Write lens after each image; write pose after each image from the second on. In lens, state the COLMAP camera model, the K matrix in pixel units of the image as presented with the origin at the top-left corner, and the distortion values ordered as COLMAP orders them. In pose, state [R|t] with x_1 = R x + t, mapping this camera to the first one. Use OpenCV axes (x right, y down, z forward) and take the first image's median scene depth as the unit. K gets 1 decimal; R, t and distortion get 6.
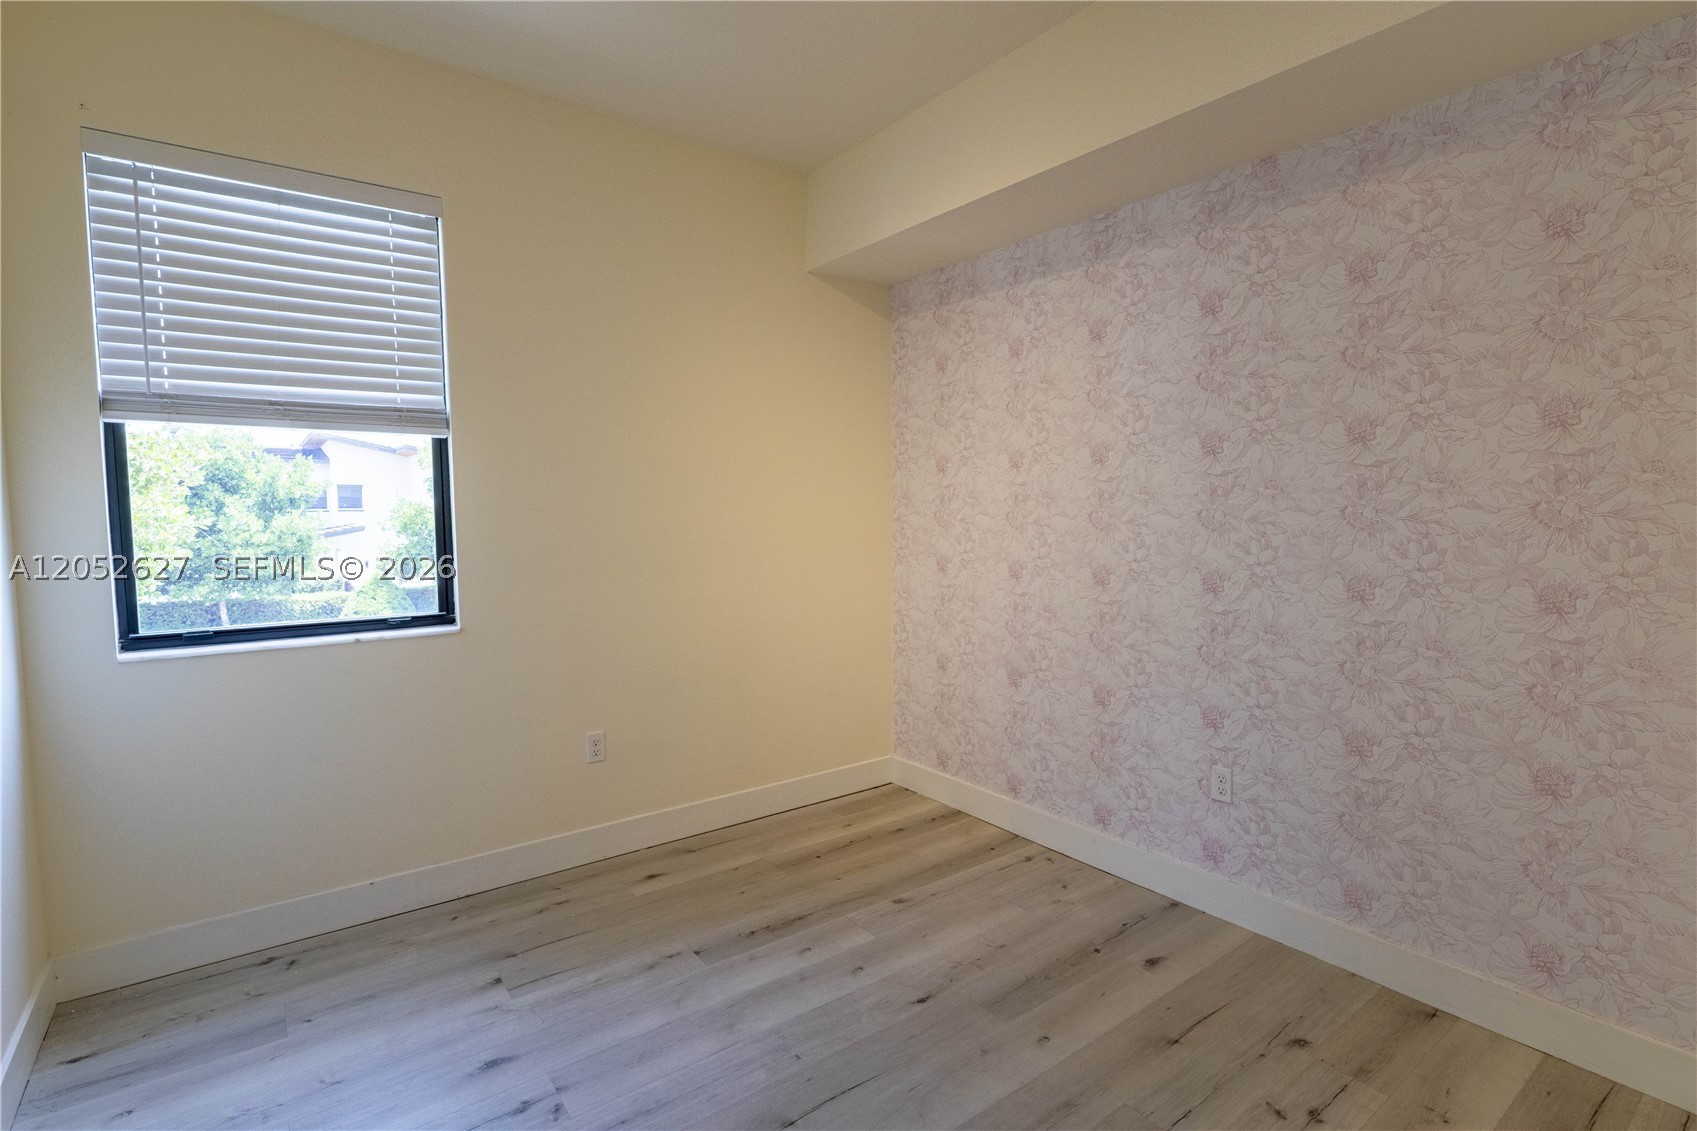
lens RADIAL K [[811.7, 0, 815.6], [0, 811.7, 533.3], [0, 0, 1]] dist [-0.003445, -0.000088]
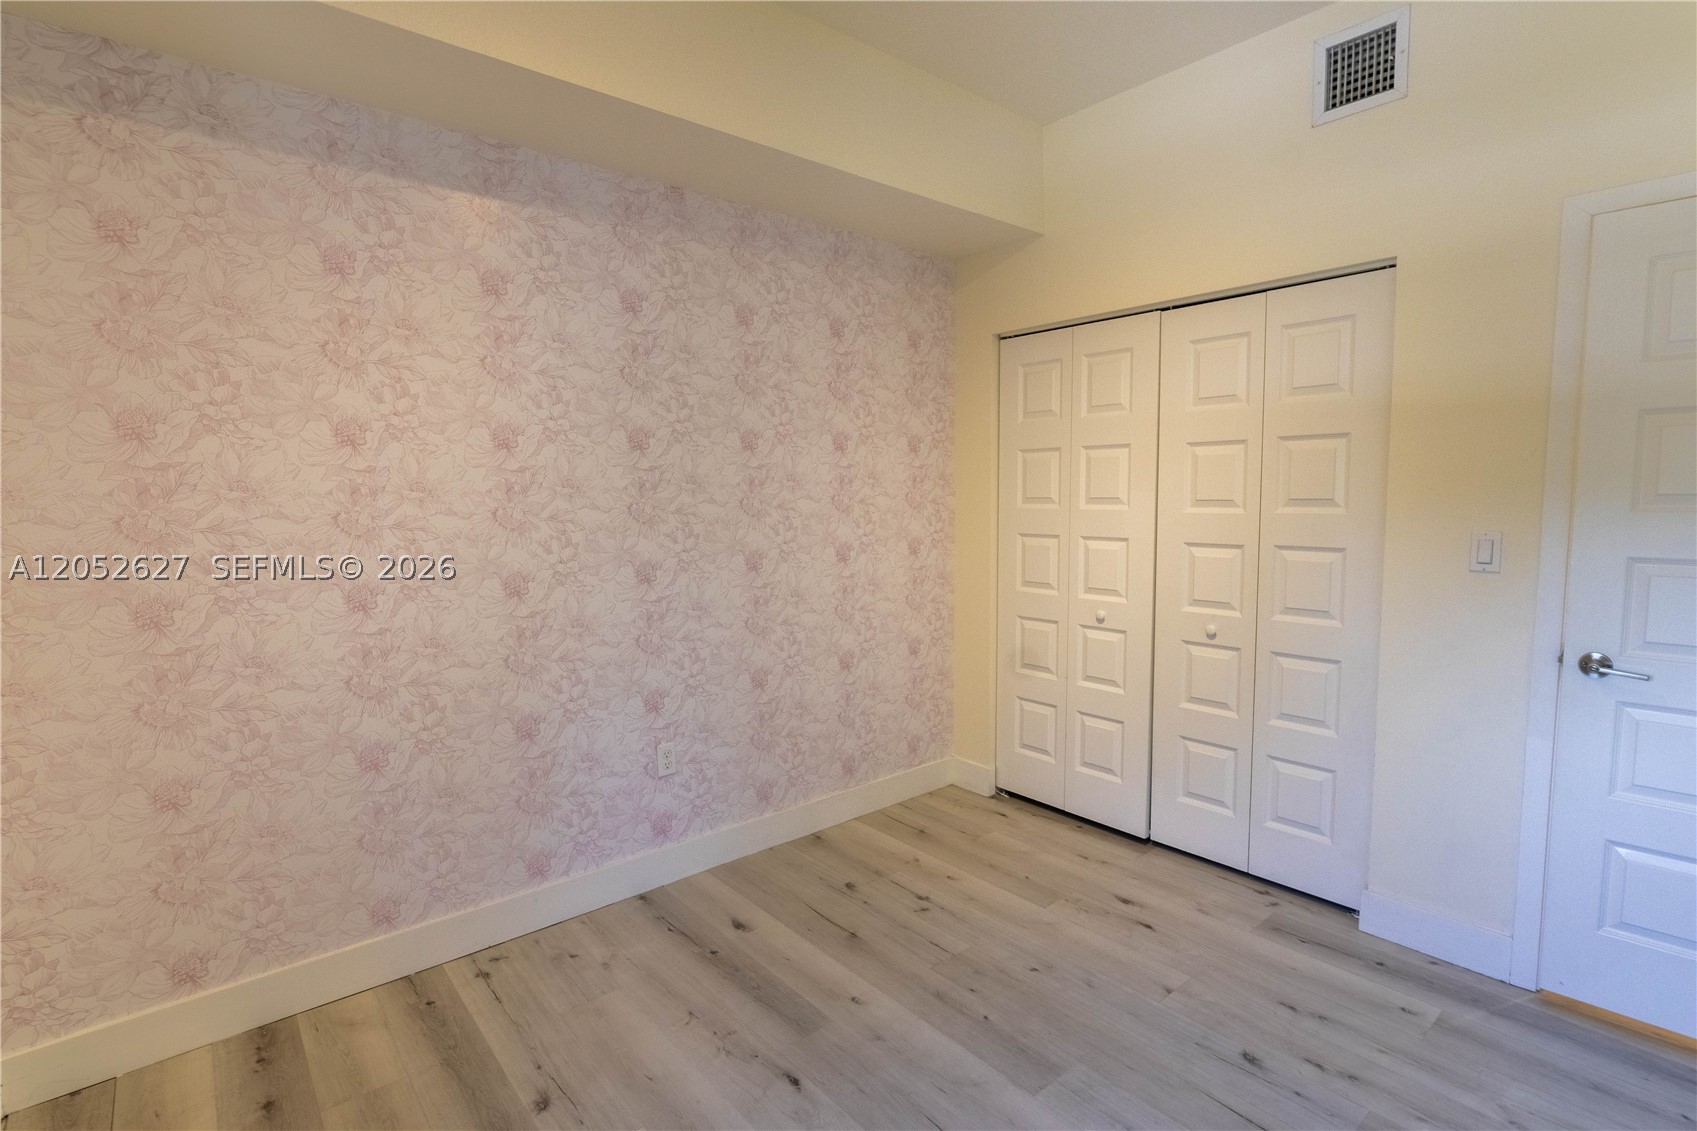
lens RADIAL K [[806.5, 0, 856.4], [0, 806.5, 561.3], [0, 0, 1]] dist [-0.004509, 0.001374]
pose [[-0.082897, -0.061346, 0.994668, -0.574394], [0.057716, 0.996133, 0.066246, -0.007717], [-0.994885, 0.062900, -0.079036, 0.834017]]
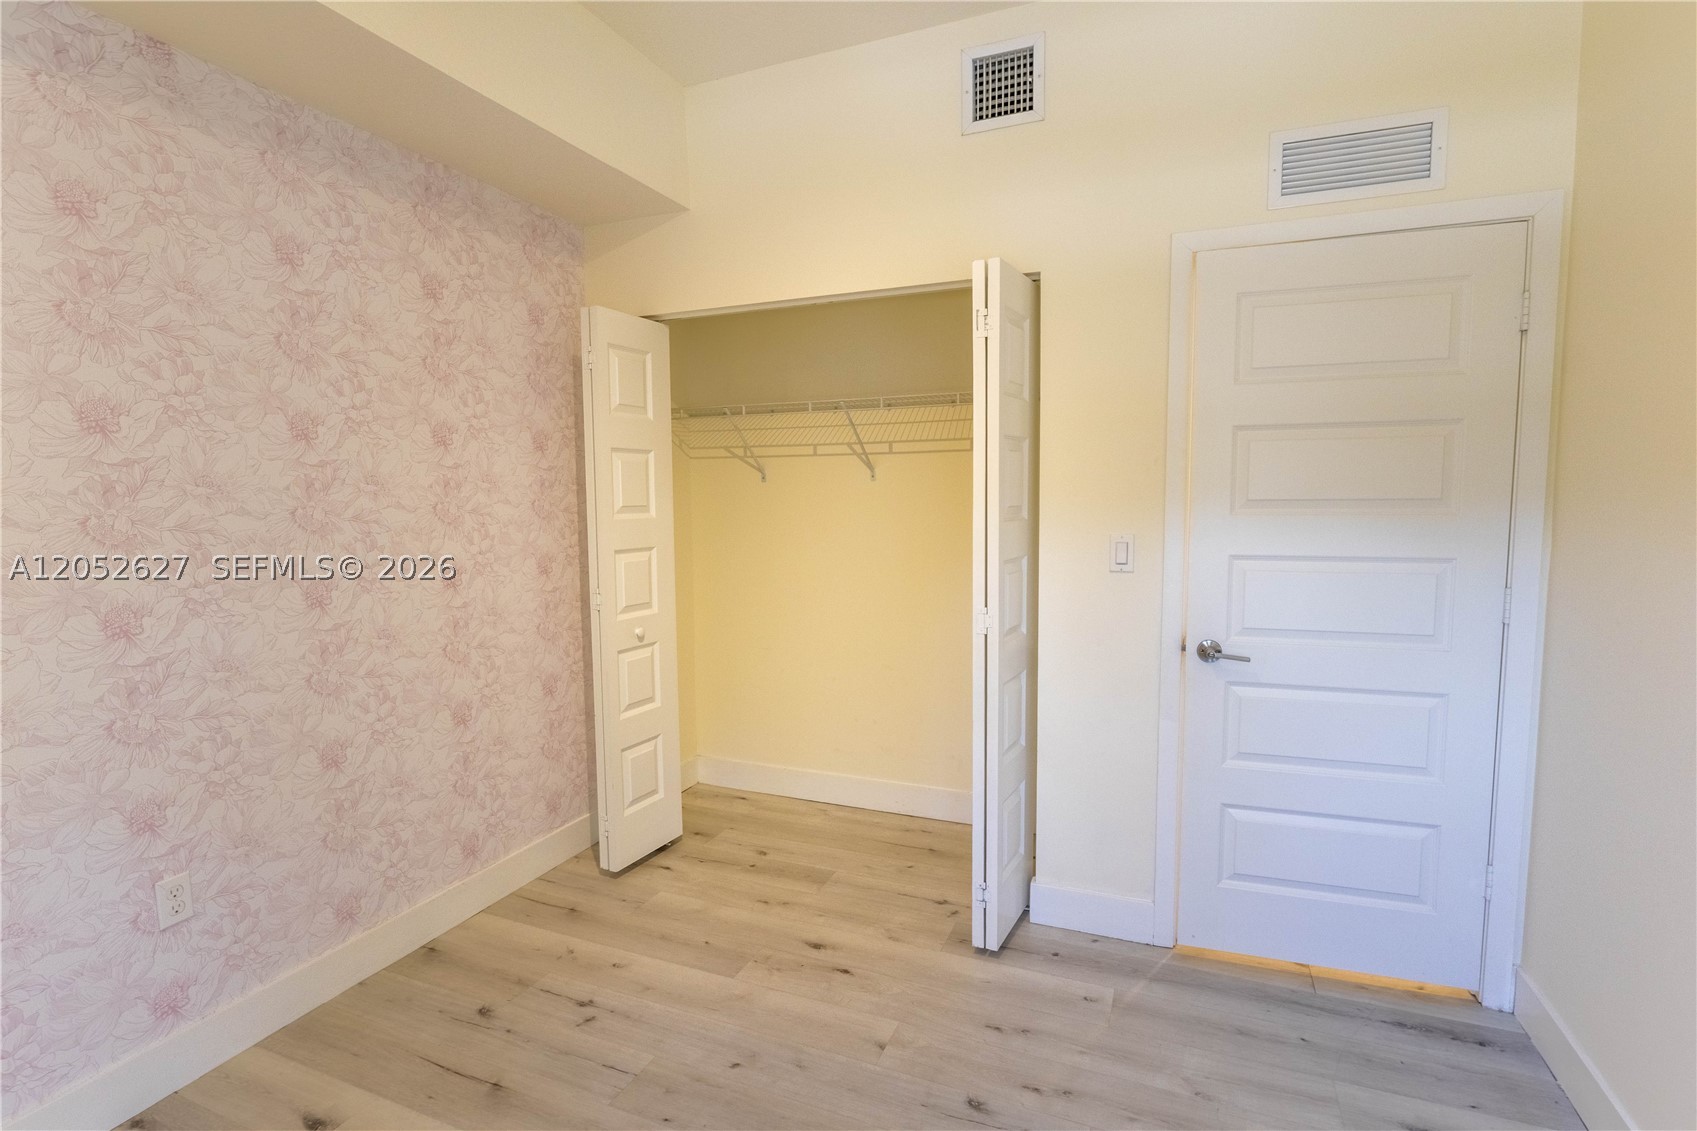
lens RADIAL K [[799.8, 0, 847.3], [0, 799.8, 564.0], [0, 0, 1]] dist [-0.005087, 0.000968]
pose [[-0.522907, -0.043305, 0.851289, -0.400424], [0.060726, 0.994278, 0.087880, -0.010528], [-0.850224, 0.097648, -0.517286, 0.846686]]
